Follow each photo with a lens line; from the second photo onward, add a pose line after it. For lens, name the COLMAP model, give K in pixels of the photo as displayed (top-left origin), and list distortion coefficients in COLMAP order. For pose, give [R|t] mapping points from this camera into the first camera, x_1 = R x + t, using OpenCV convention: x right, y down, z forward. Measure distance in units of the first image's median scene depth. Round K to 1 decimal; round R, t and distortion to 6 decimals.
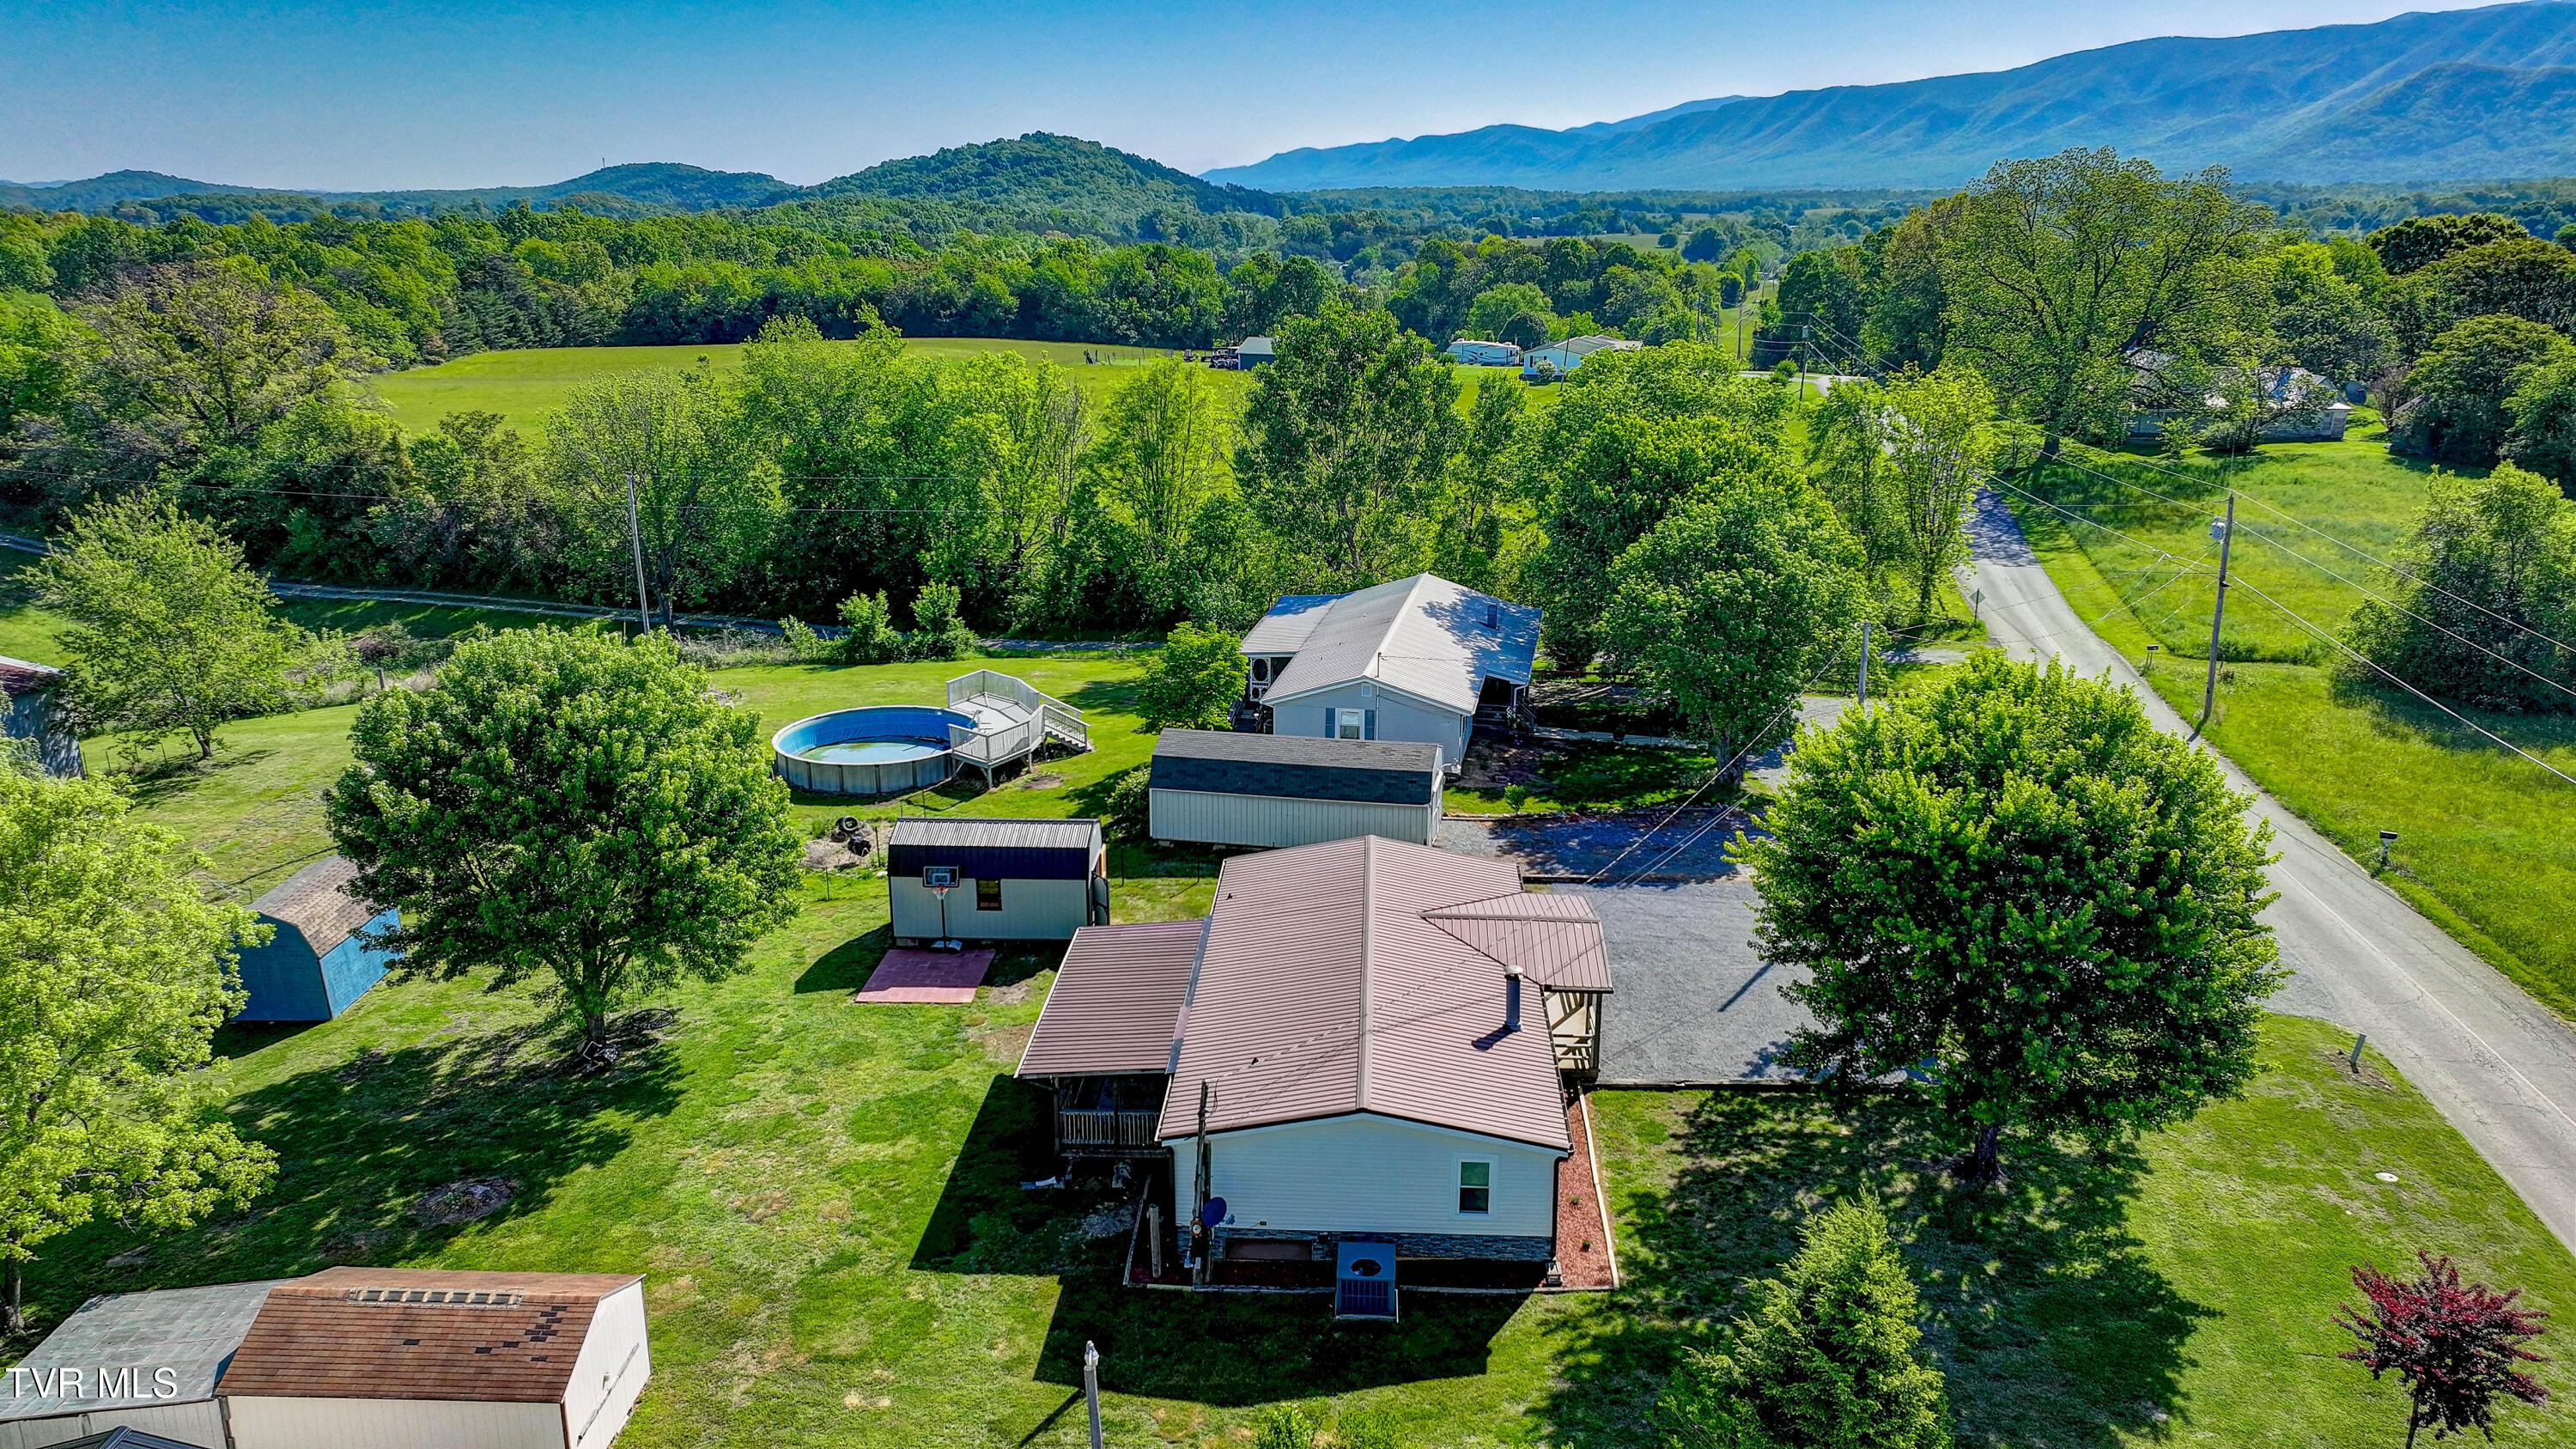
lens RADIAL K [[1798.9, 0, 1296.0], [0, 1798.9, 726.5], [0, 0, 1]] dist [-0.003302, 0.018333]
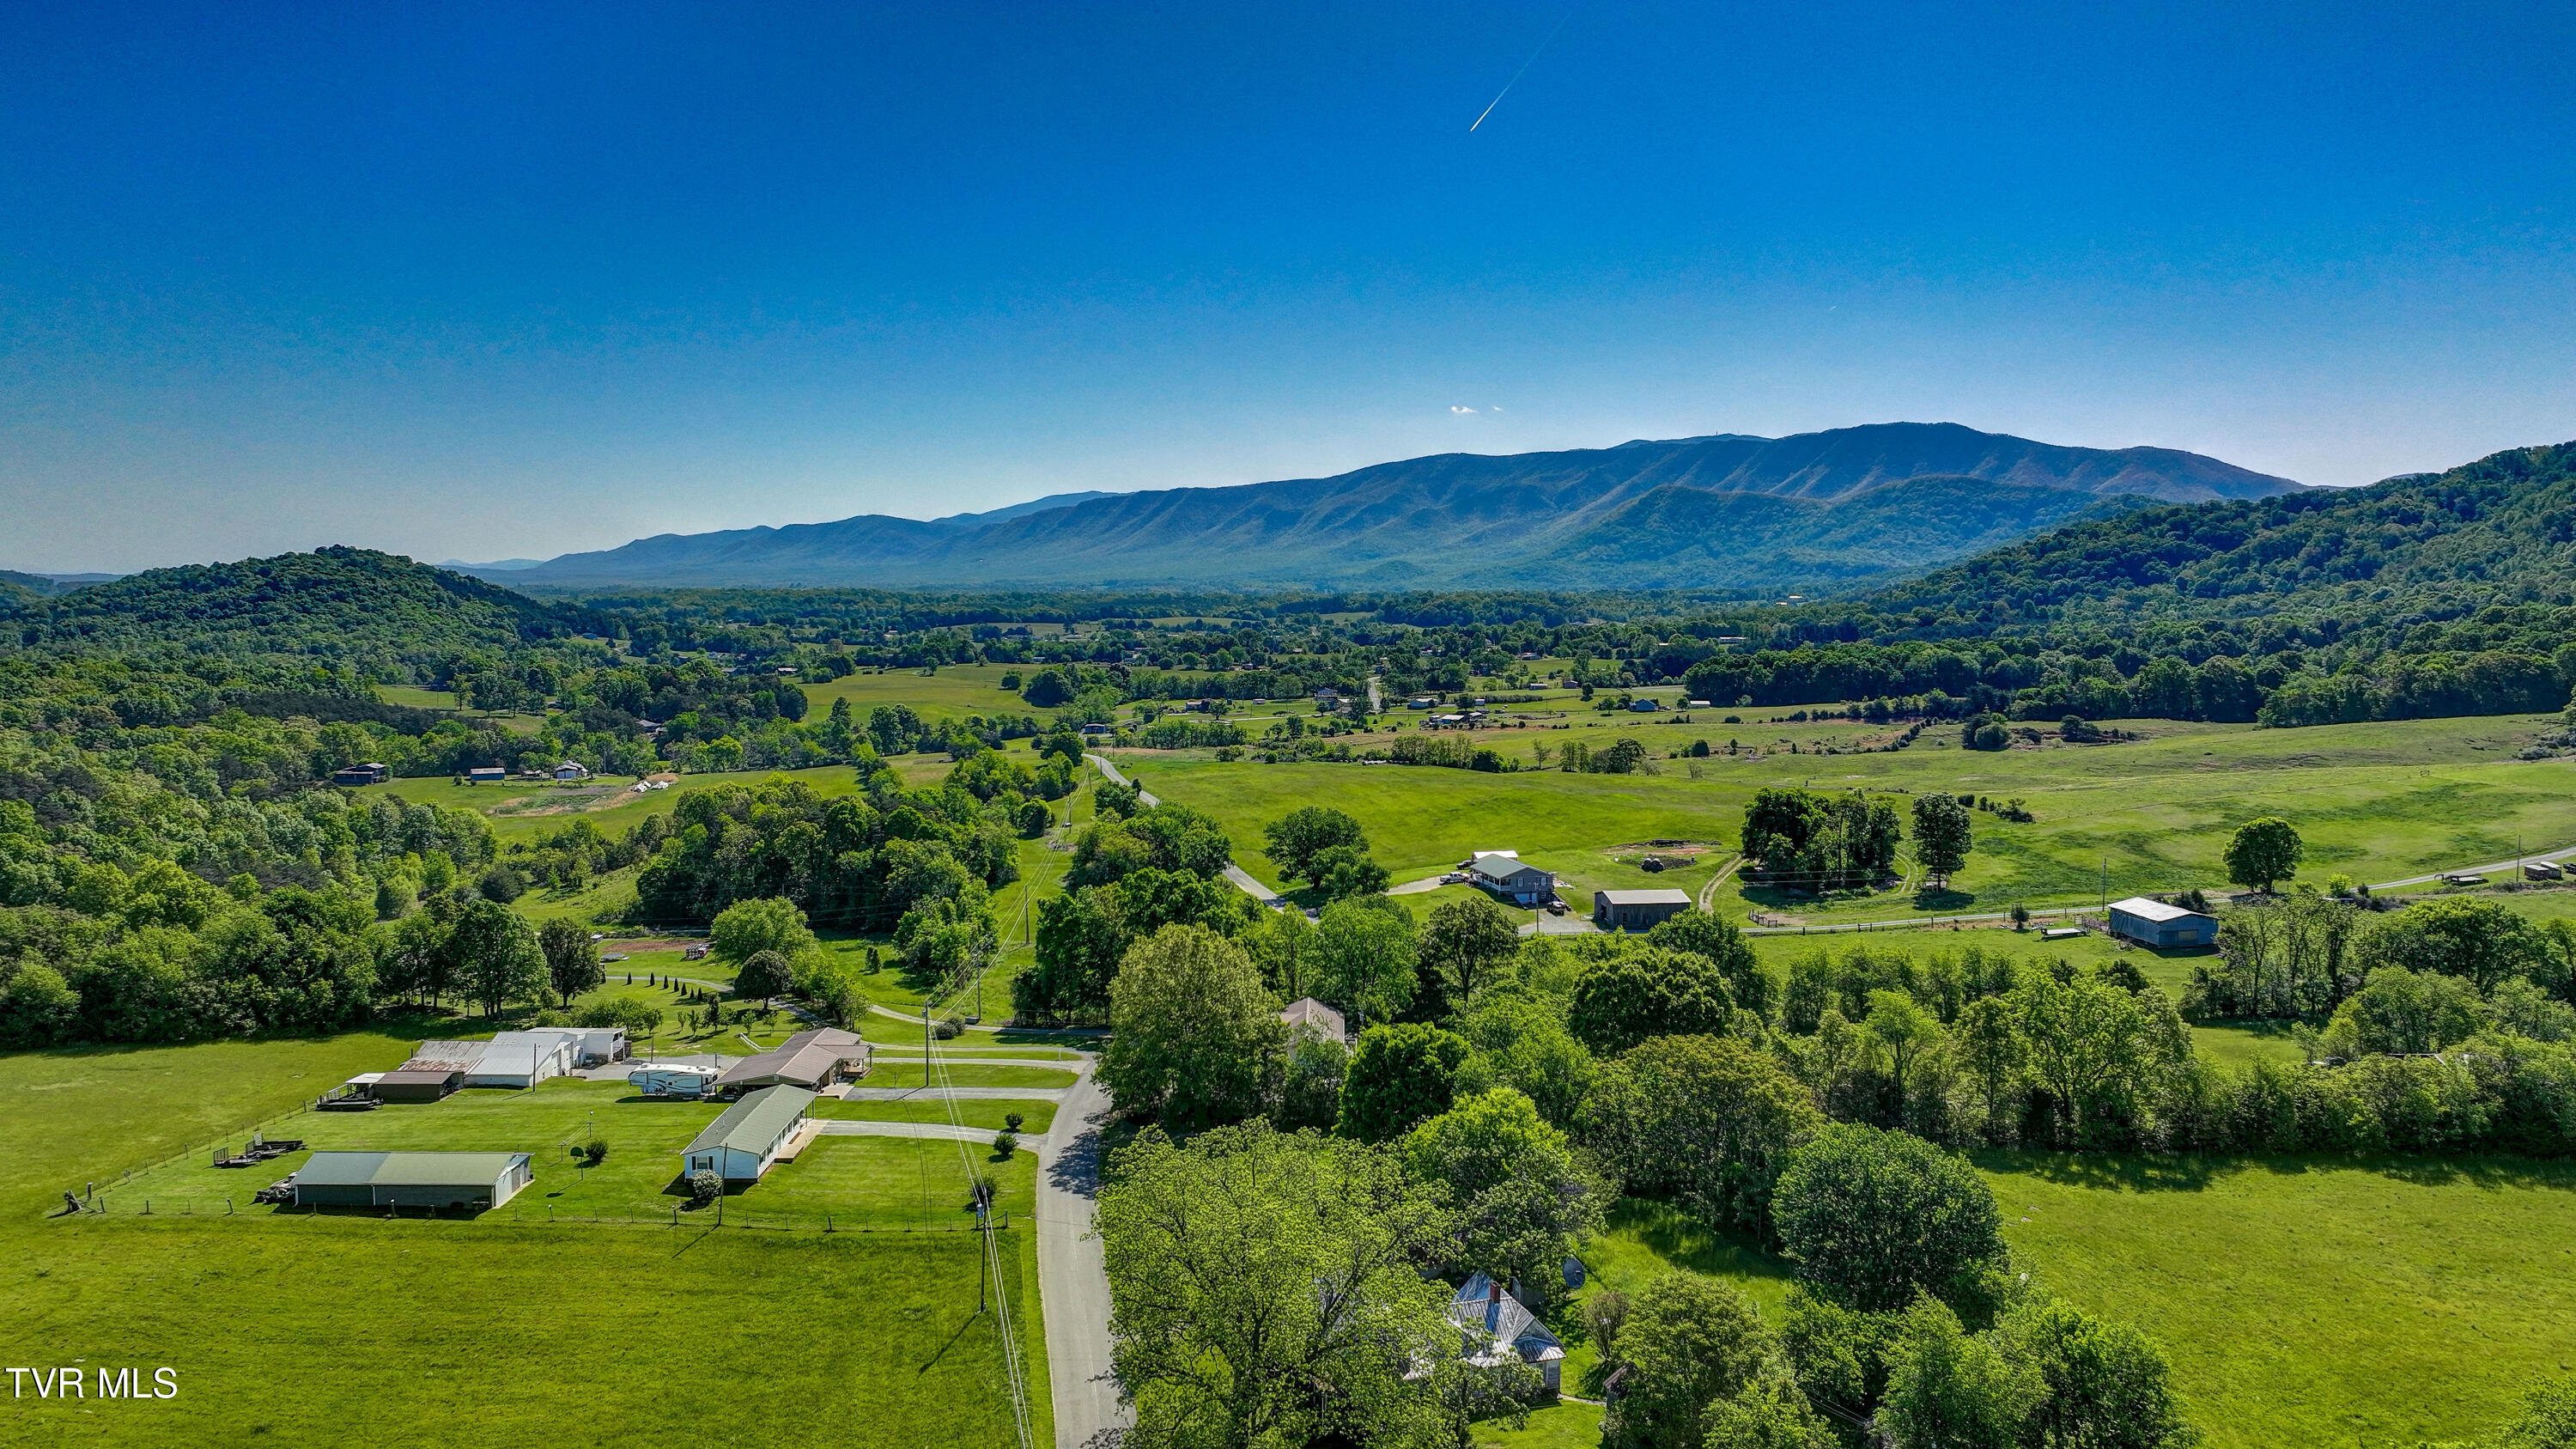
lens RADIAL K [[1798.9, 0, 1296.0], [0, 1798.9, 726.5], [0, 0, 1]] dist [-0.003302, 0.018333]
pose [[0.943668, -0.025952, 0.329875, 0.063005], [0.092117, 0.978114, -0.186569, -0.111109], [-0.317813, 0.206446, 0.925405, 0.059491]]
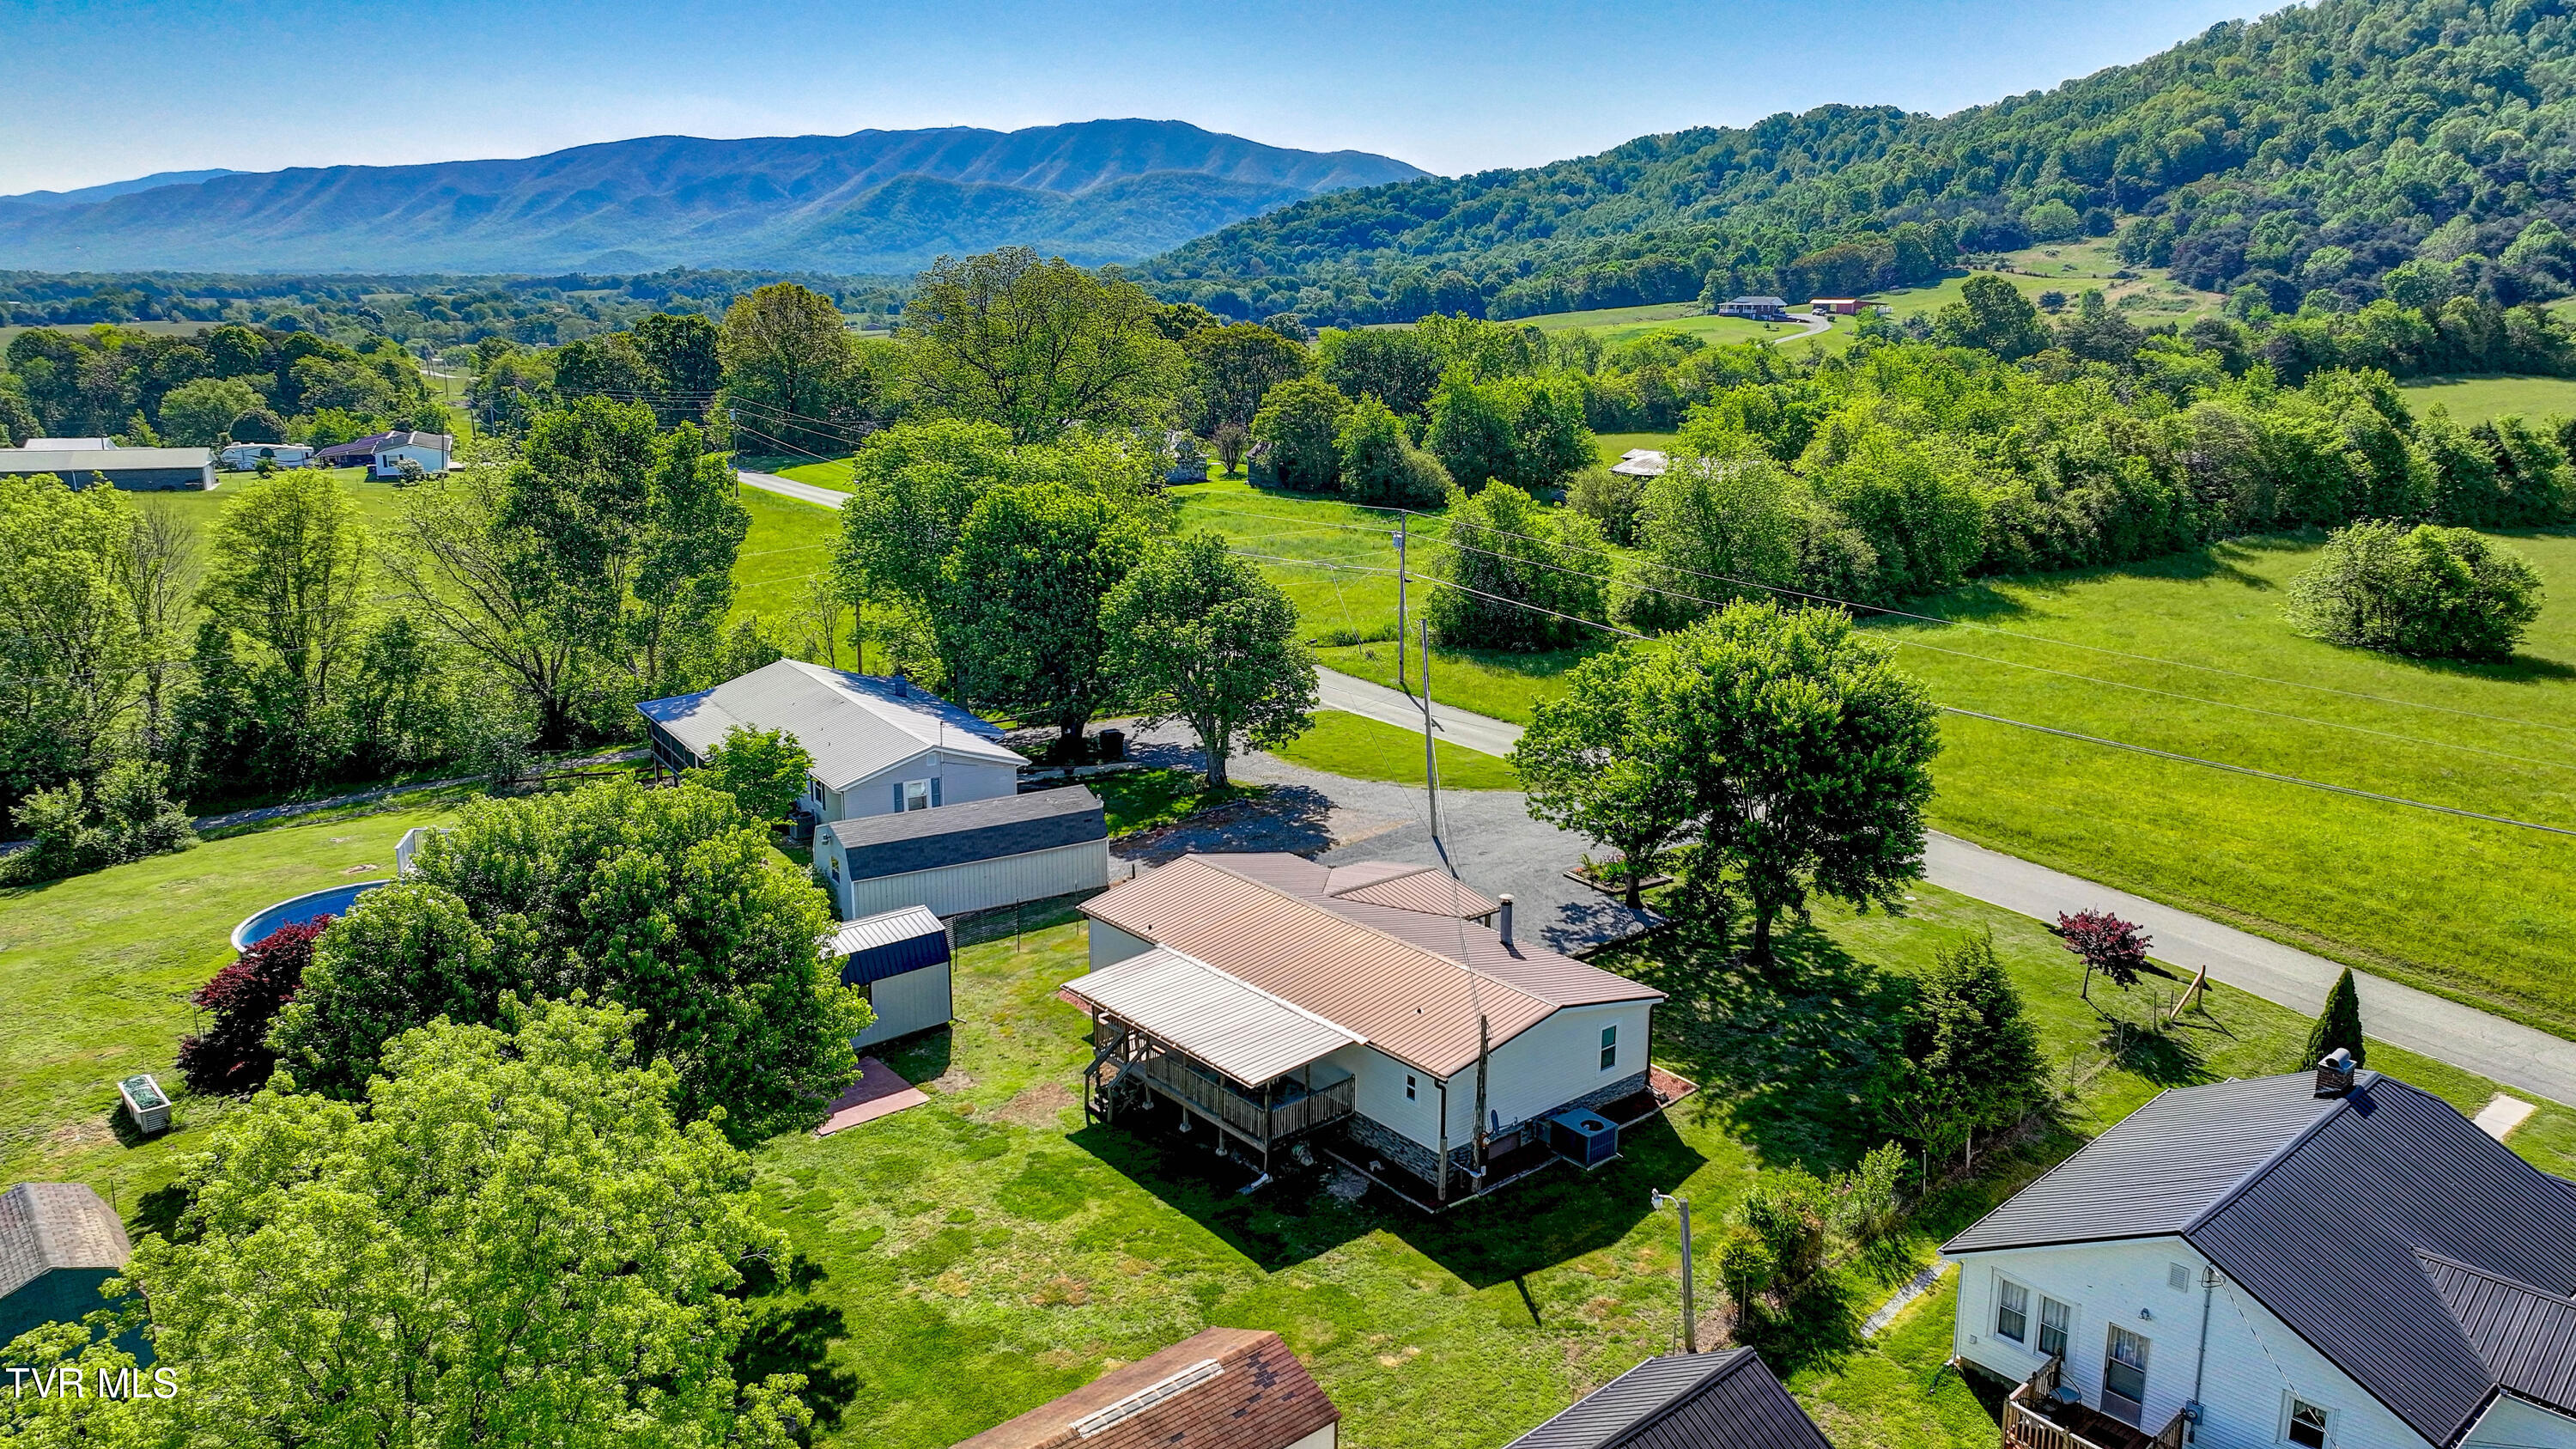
lens RADIAL K [[1798.9, 0, 1296.0], [0, 1798.9, 726.5], [0, 0, 1]] dist [-0.003302, 0.018333]
pose [[0.732324, -0.157379, 0.662521, -0.079610], [0.186787, 0.982034, 0.026811, -0.004394], [-0.654837, 0.104116, 0.748564, 0.013250]]
